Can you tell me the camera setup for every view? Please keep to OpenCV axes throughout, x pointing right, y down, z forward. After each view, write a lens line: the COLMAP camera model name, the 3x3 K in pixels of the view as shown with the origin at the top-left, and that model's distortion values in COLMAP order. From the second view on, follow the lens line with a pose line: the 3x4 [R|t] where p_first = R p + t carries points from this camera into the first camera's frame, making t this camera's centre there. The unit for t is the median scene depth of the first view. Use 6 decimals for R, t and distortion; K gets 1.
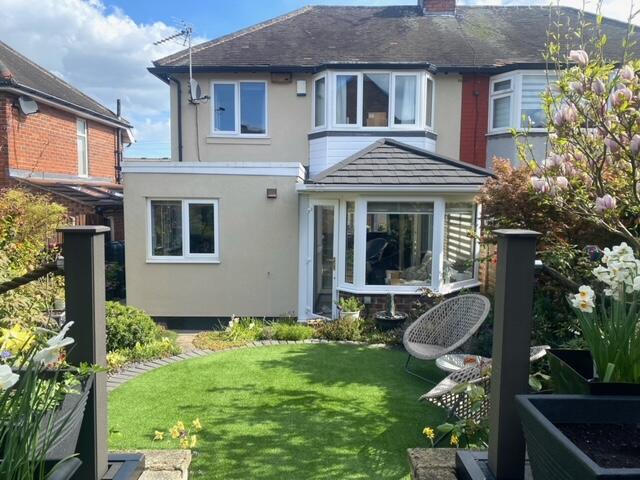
lens RADIAL K [[486.1, 0, 322.8], [0, 486.1, 239.4], [0, 0, 1]] dist [0.080632, -0.120981]
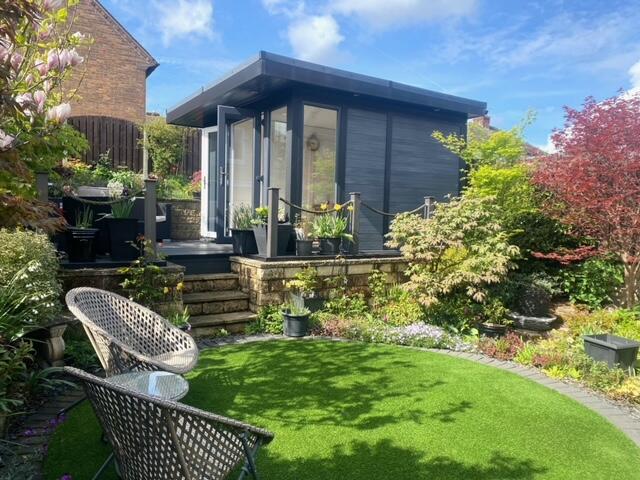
lens RADIAL K [[486.1, 0, 322.8], [0, 486.1, 239.4], [0, 0, 1]] dist [0.080632, -0.120981]
pose [[-0.848276, -0.004521, -0.529535, 0.433711], [-0.073393, 0.991317, 0.109107, -0.033465], [0.524444, 0.131417, -0.841242, 1.647574]]
